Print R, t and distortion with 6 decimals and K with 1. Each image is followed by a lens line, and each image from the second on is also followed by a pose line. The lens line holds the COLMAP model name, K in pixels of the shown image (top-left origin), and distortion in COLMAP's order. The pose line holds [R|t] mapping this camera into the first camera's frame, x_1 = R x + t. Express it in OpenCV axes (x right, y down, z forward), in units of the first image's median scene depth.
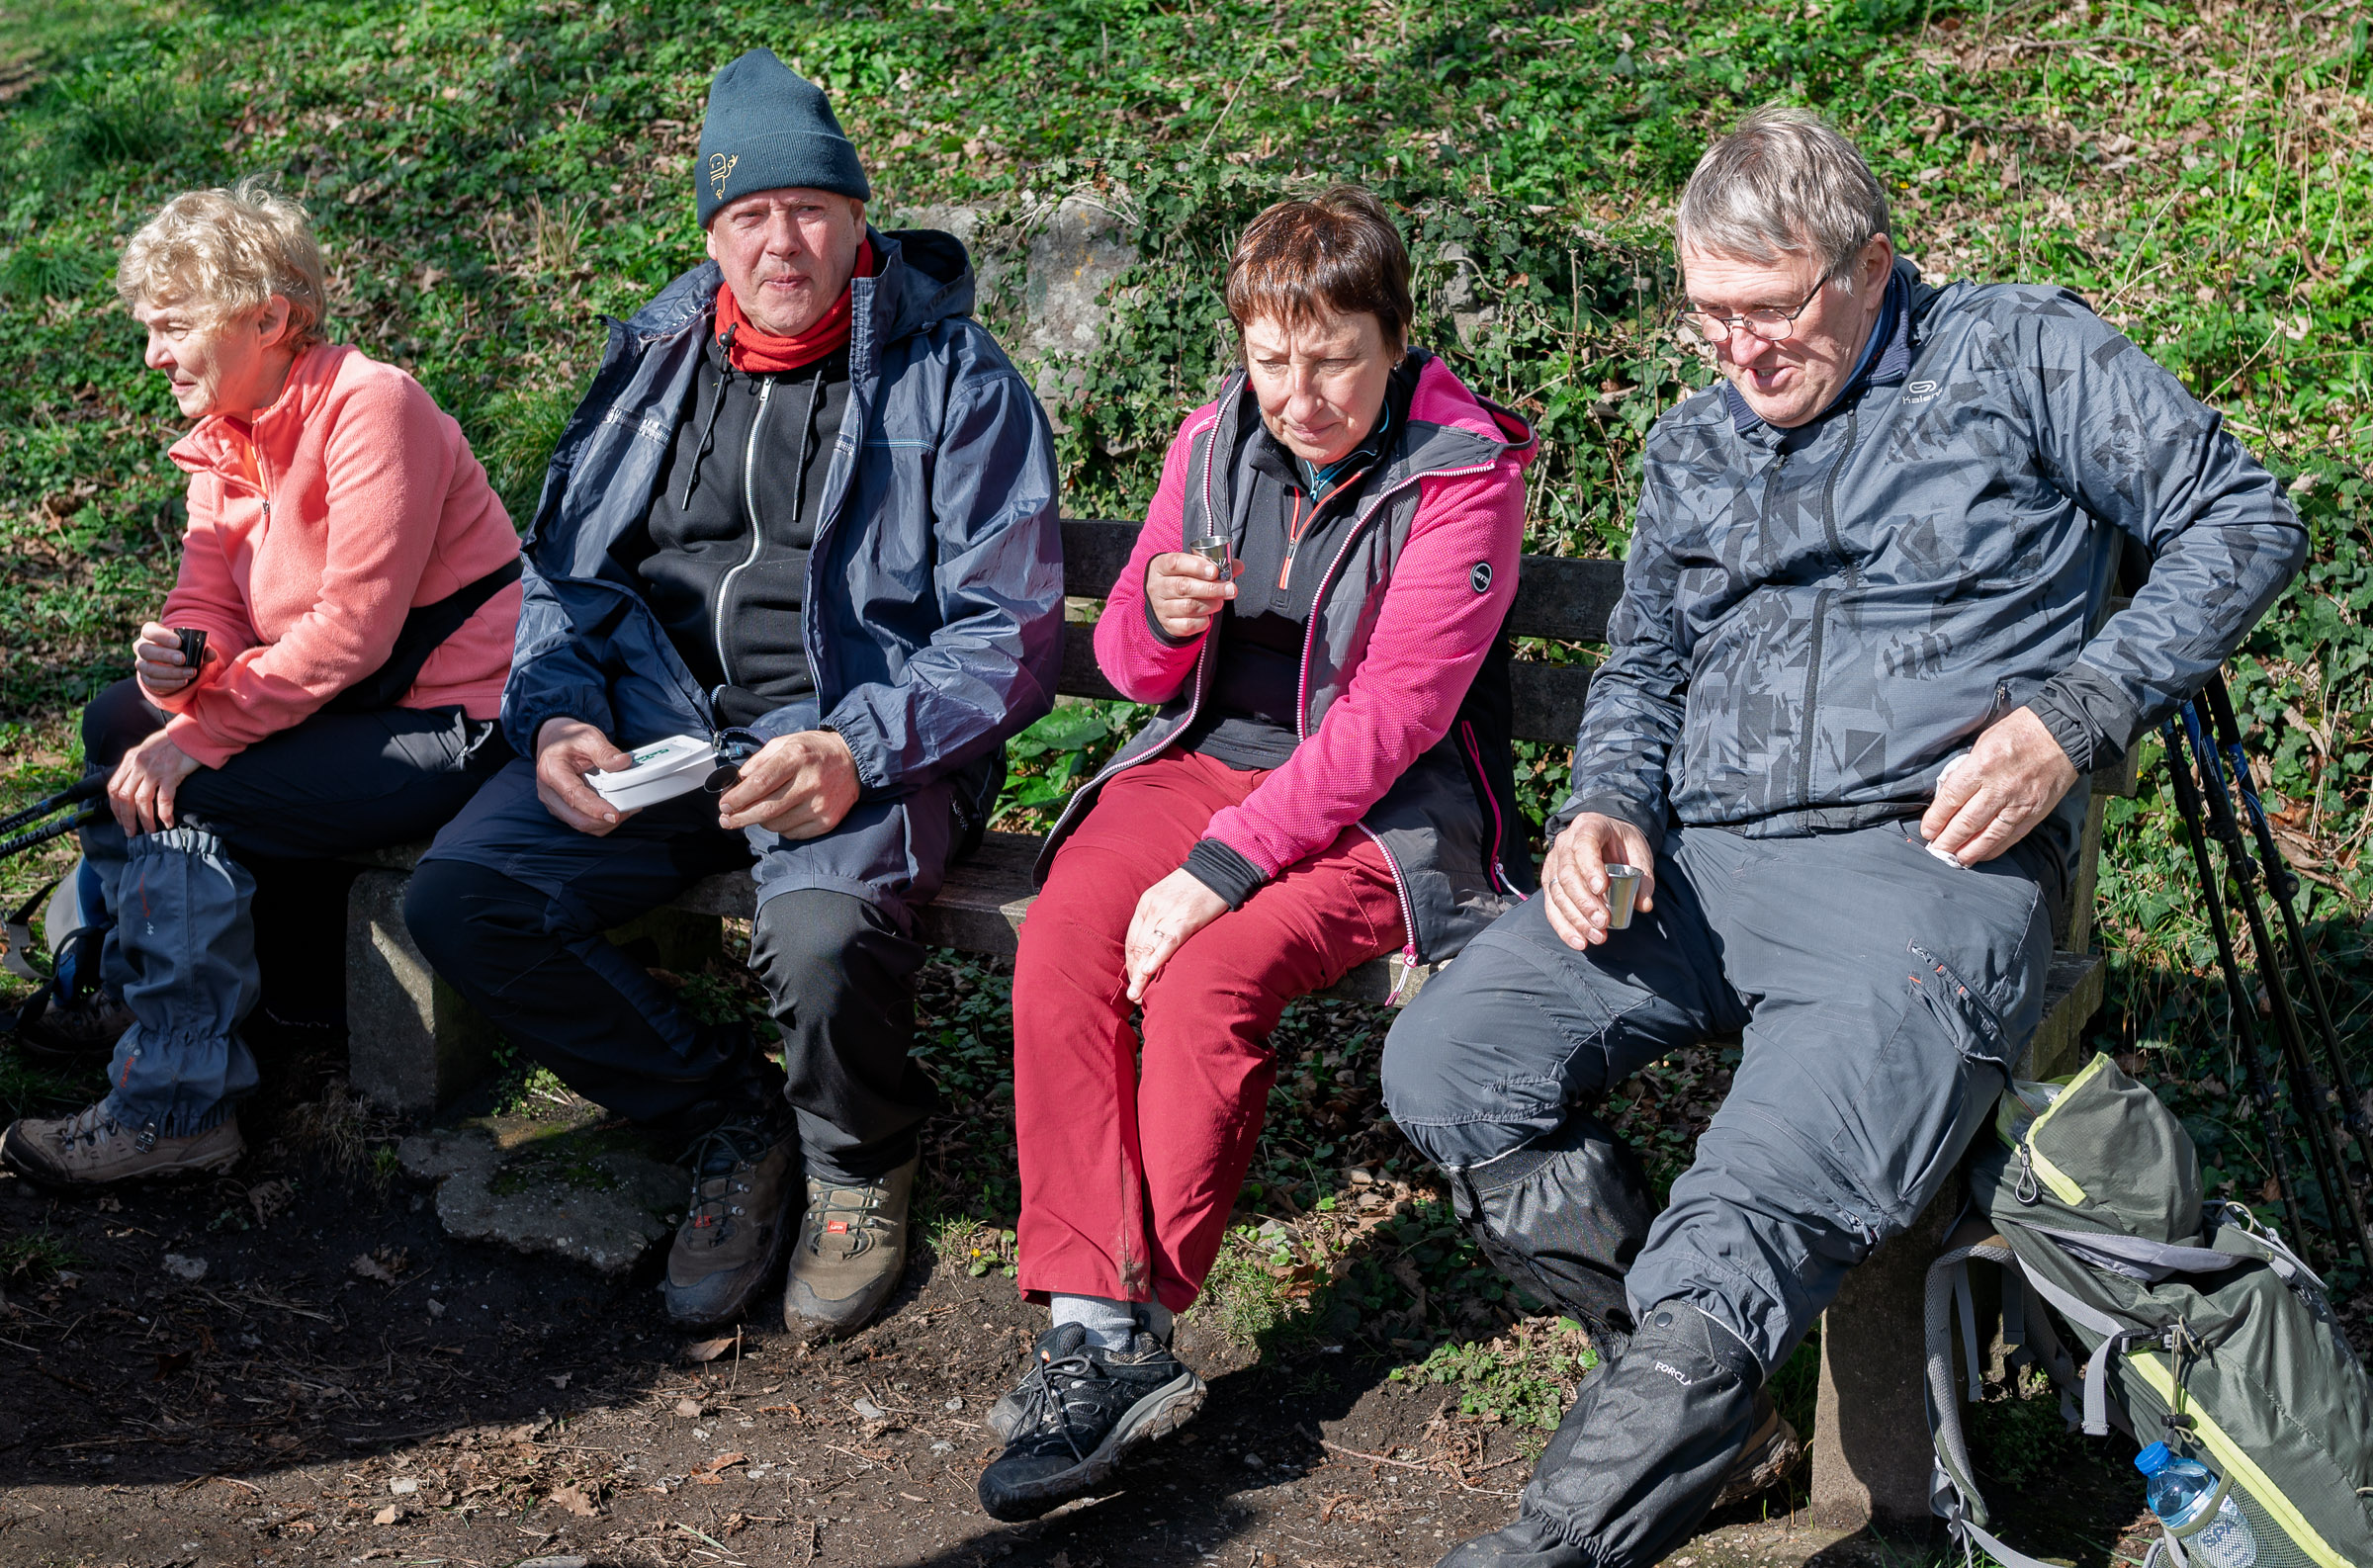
lens RADIAL K [[3304.6, 0, 1337.5], [0, 3304.6, 742.3], [0, 0, 1]] dist [0.001049, -0.005210]
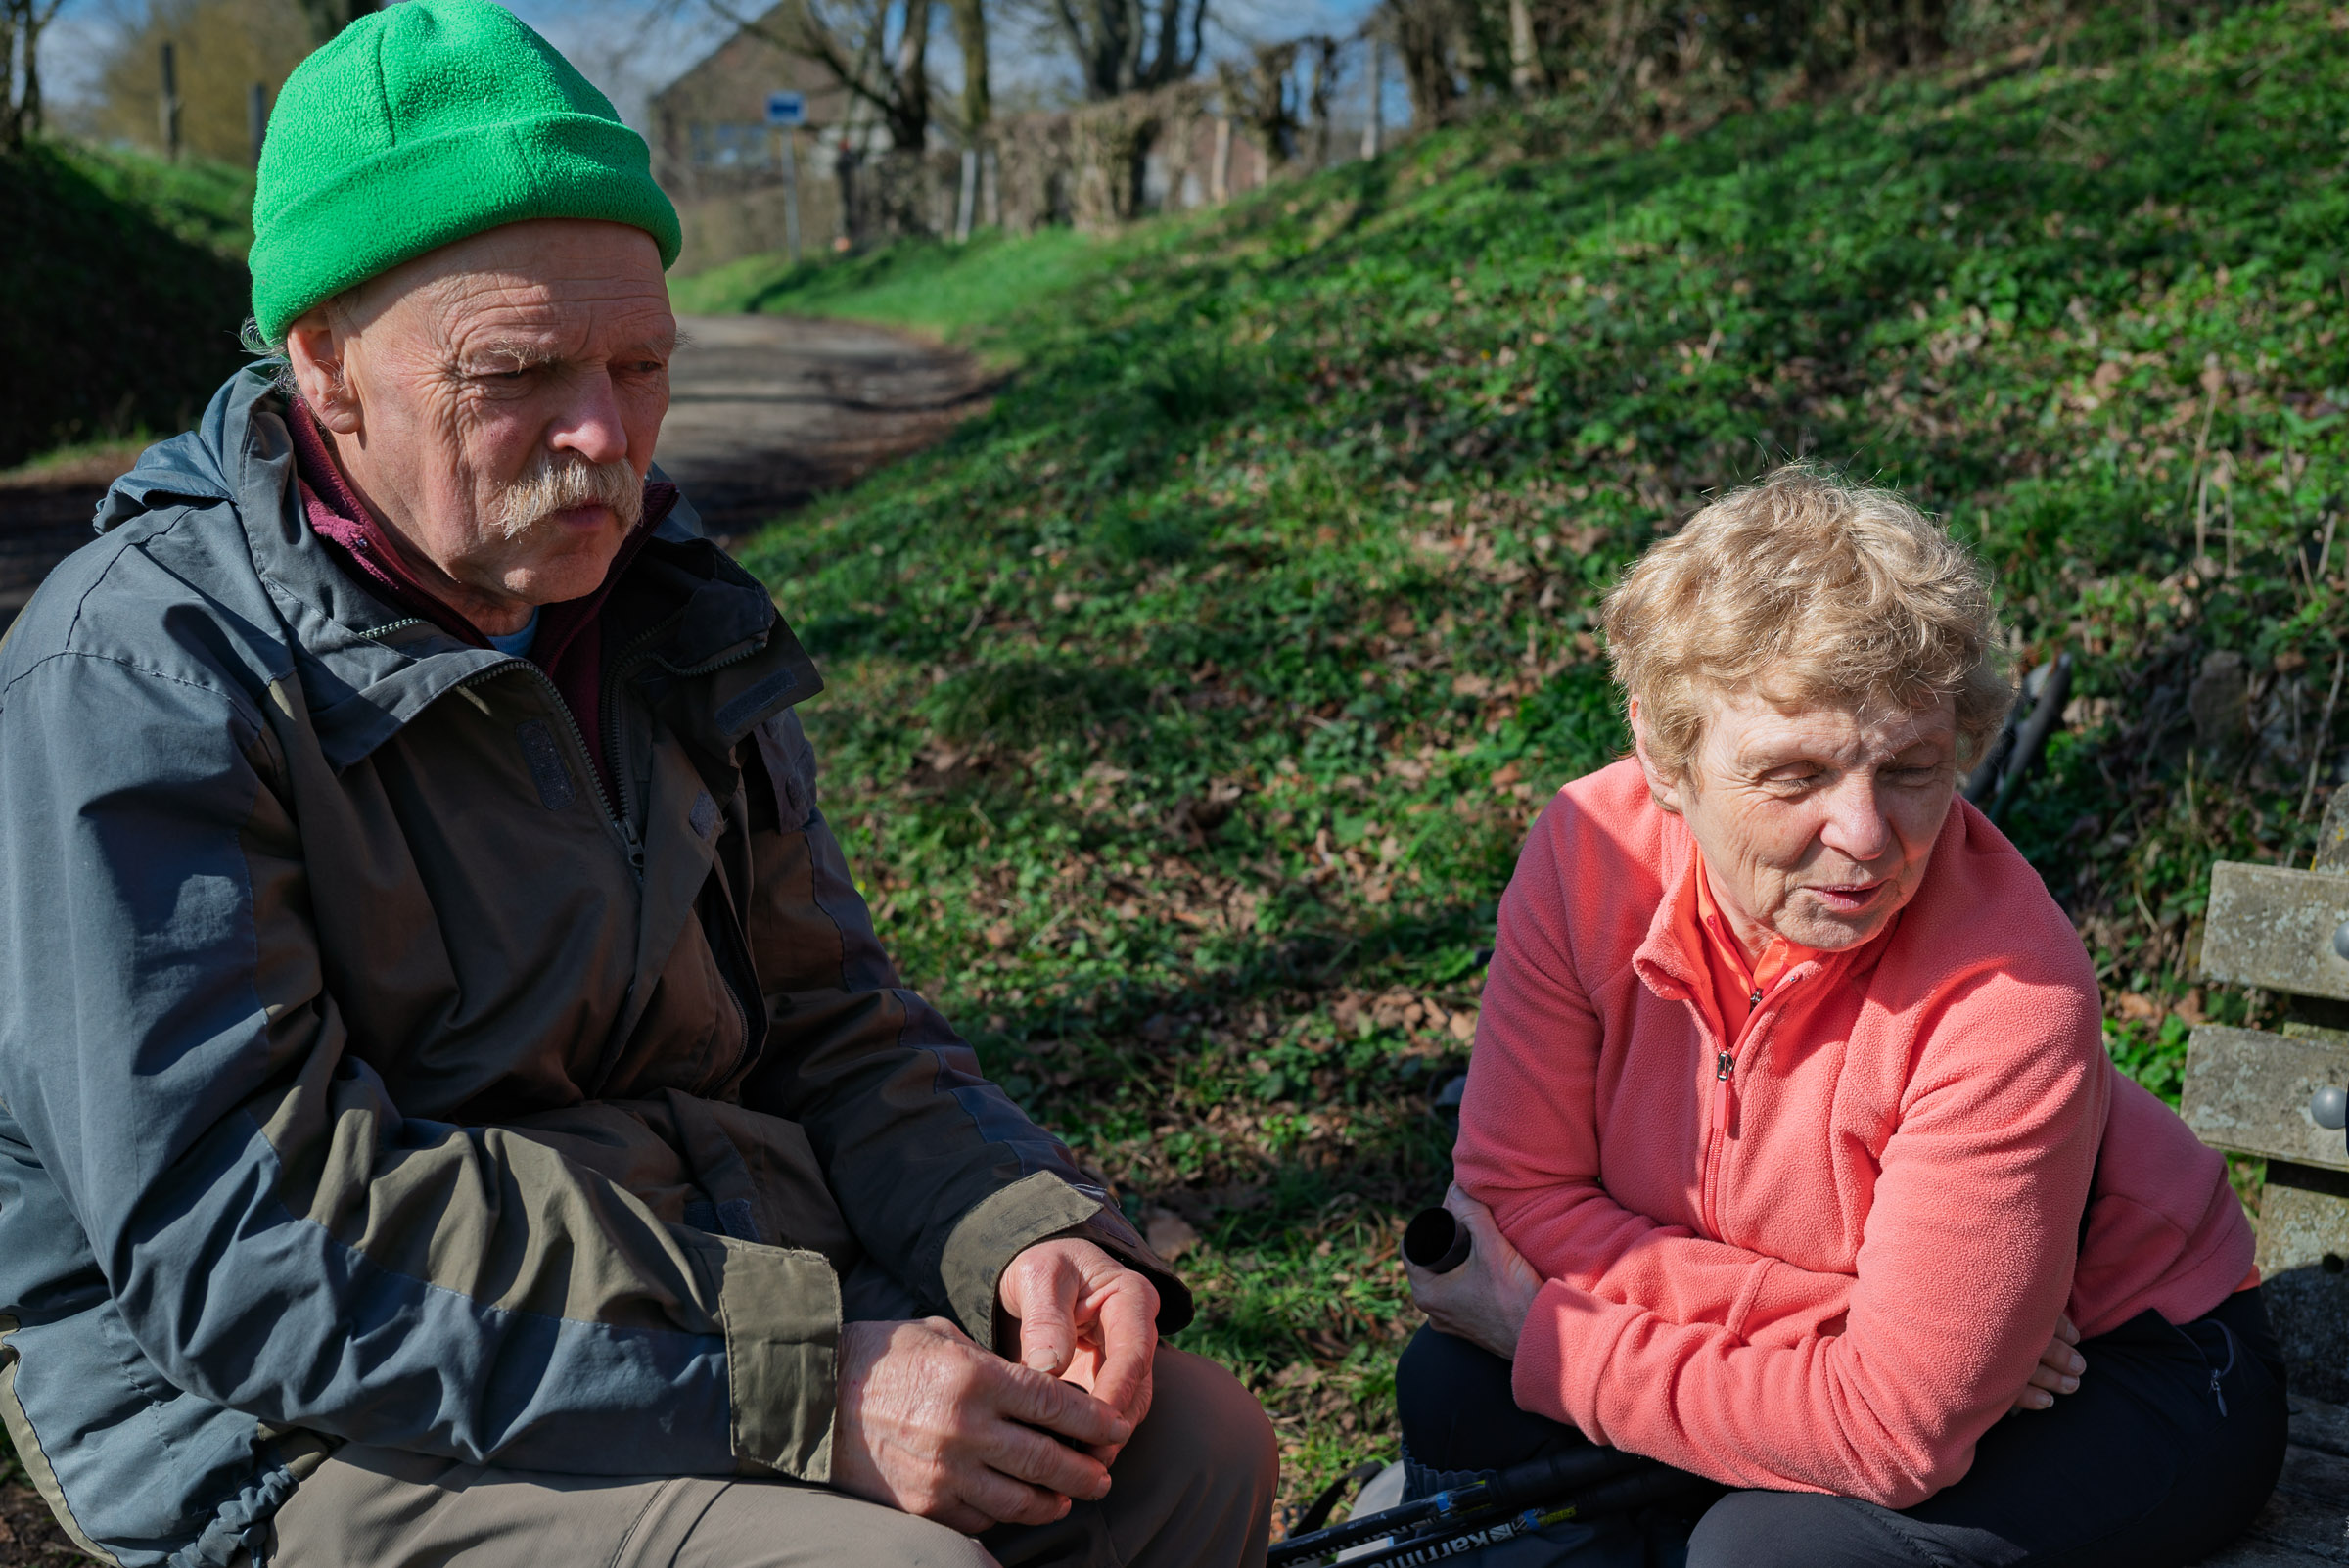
lens RADIAL K [[2661.7, 0, 1213.5], [0, 2661.7, 834.0], [0, 0, 1]] dist [0.019137, 0.015446]
pose [[0.961150, 0.027395, -0.274665, -0.169868], [-0.036548, 0.998932, -0.028261, -0.040507], [0.273597, 0.037201, 0.961125, 0.309129]]
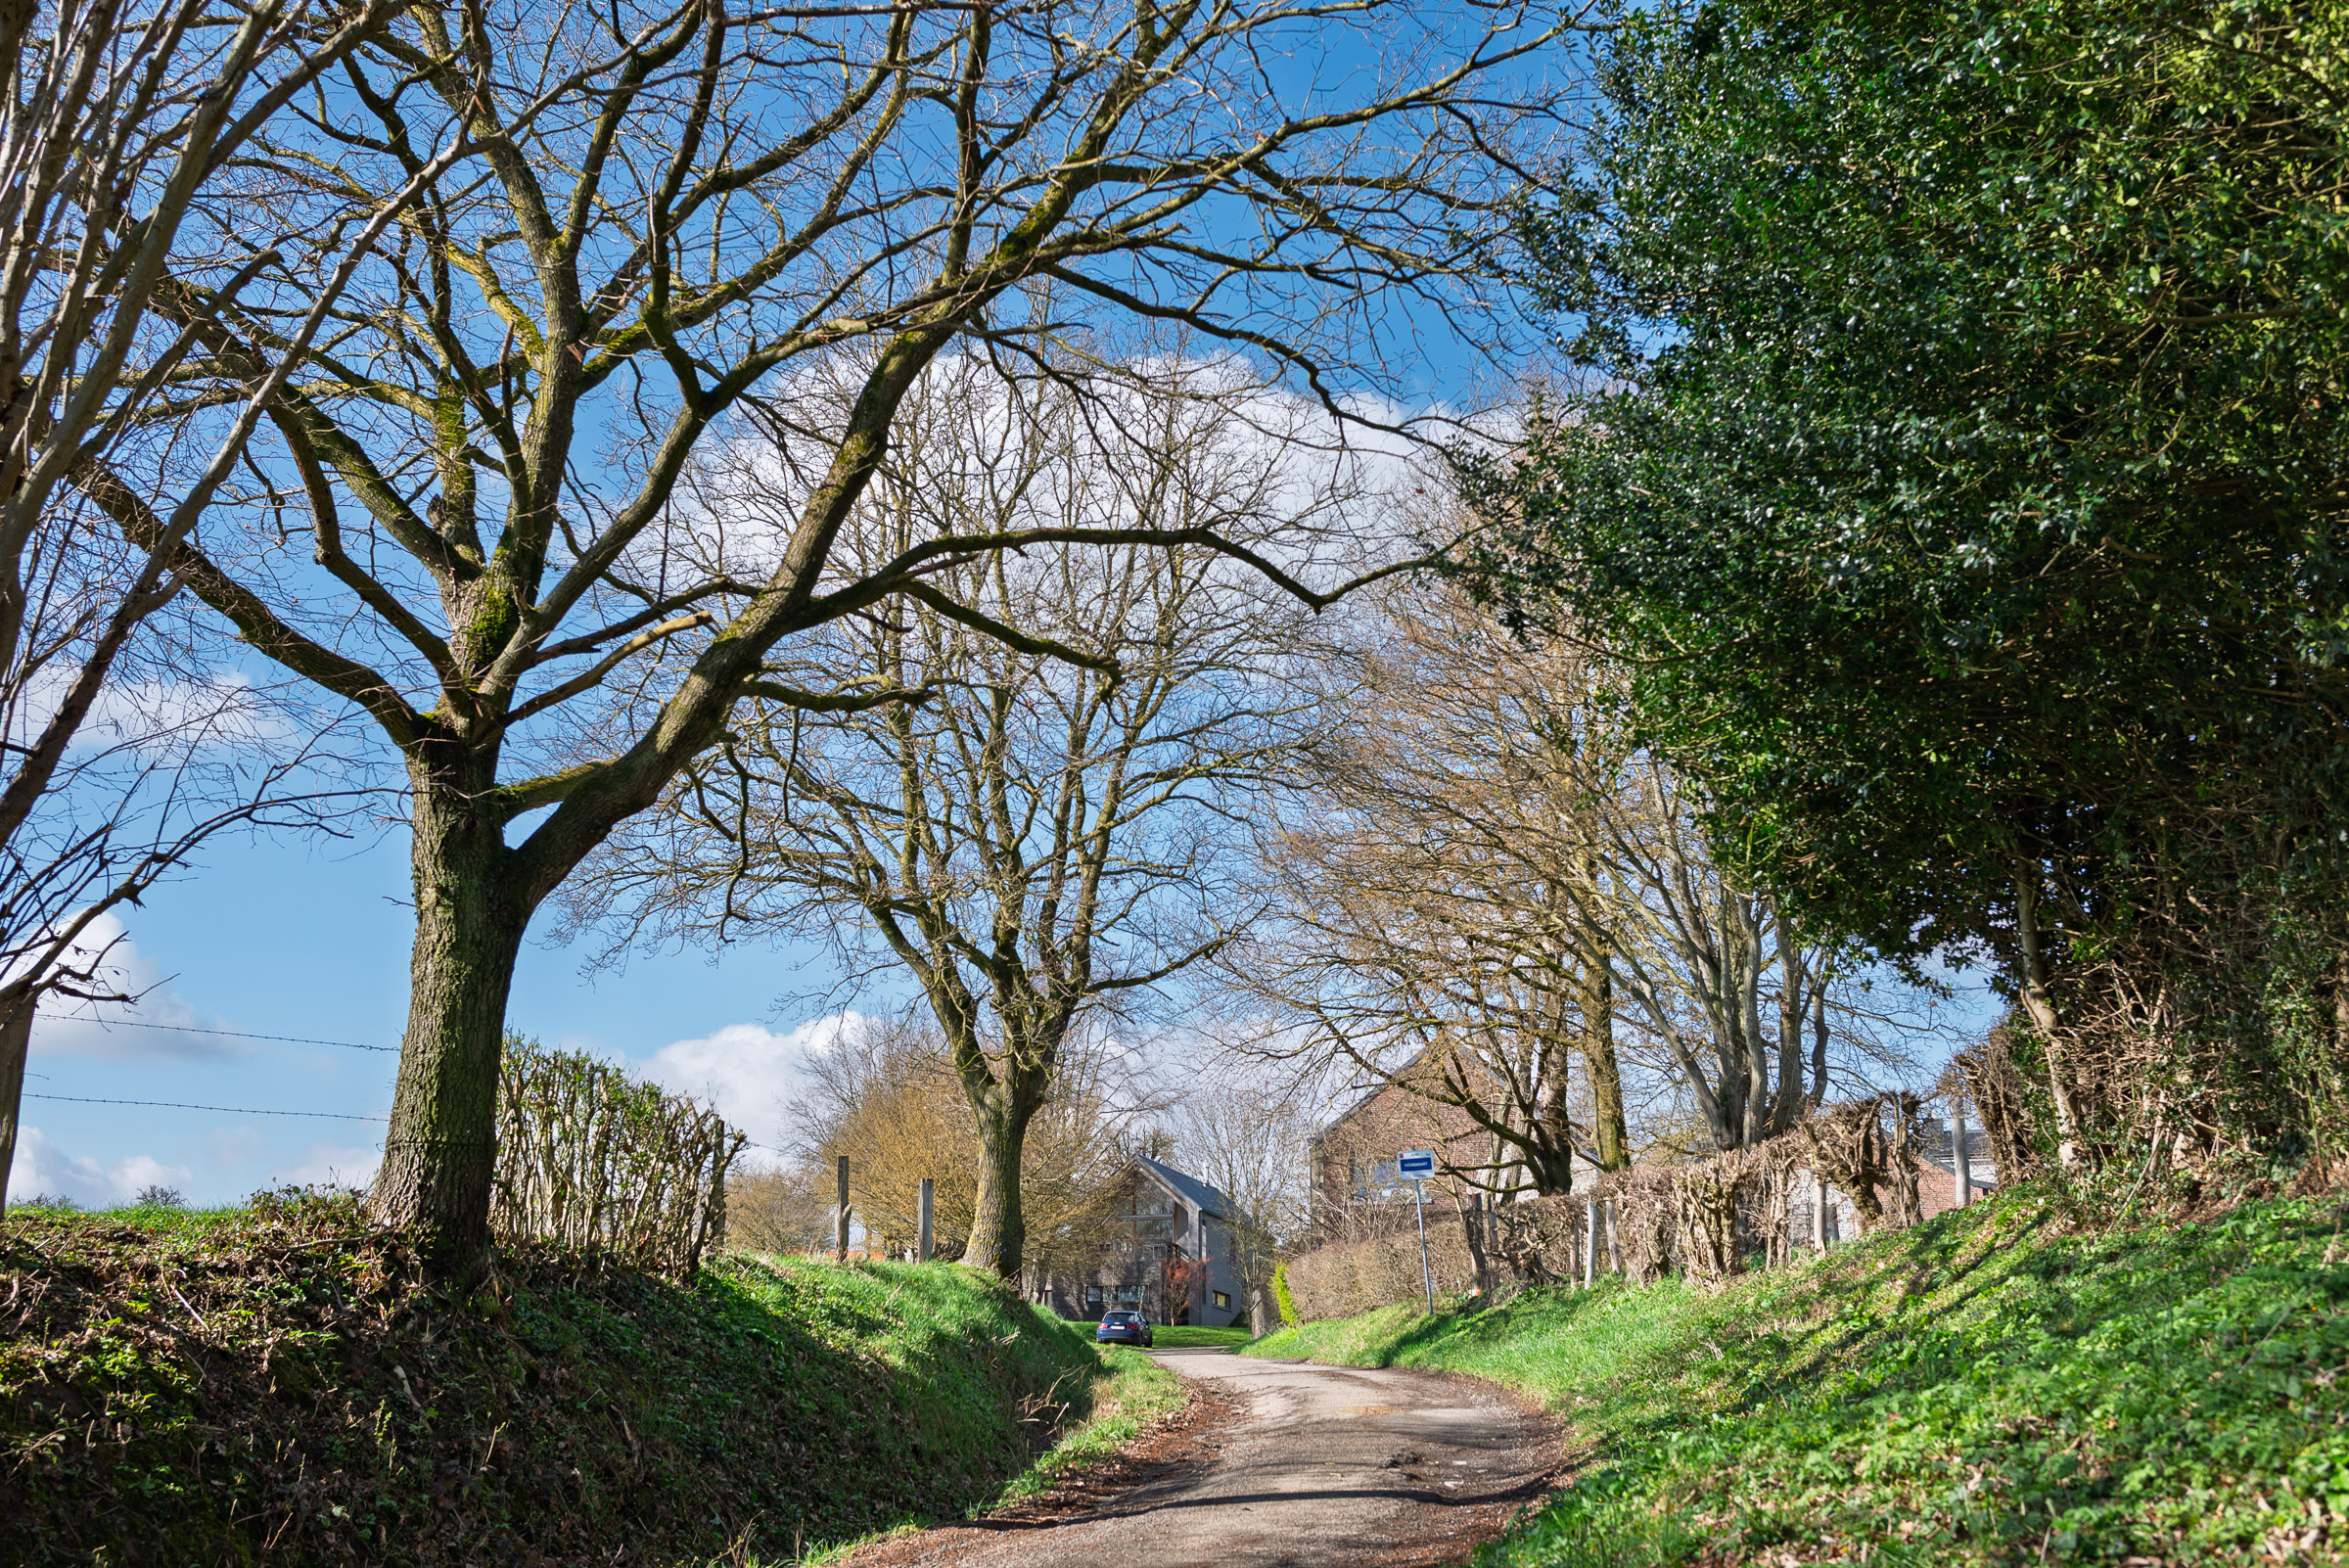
lens RADIAL K [[2719.5, 0, 1194.3], [0, 2719.5, 764.2], [0, 0, 1]] dist [-0.004825, 0.028646]
pose [[0.860077, -0.164374, -0.482958, -0.033296], [-0.051031, 0.914205, -0.402027, -0.080800], [0.507605, 0.370420, 0.777899, 0.227906]]
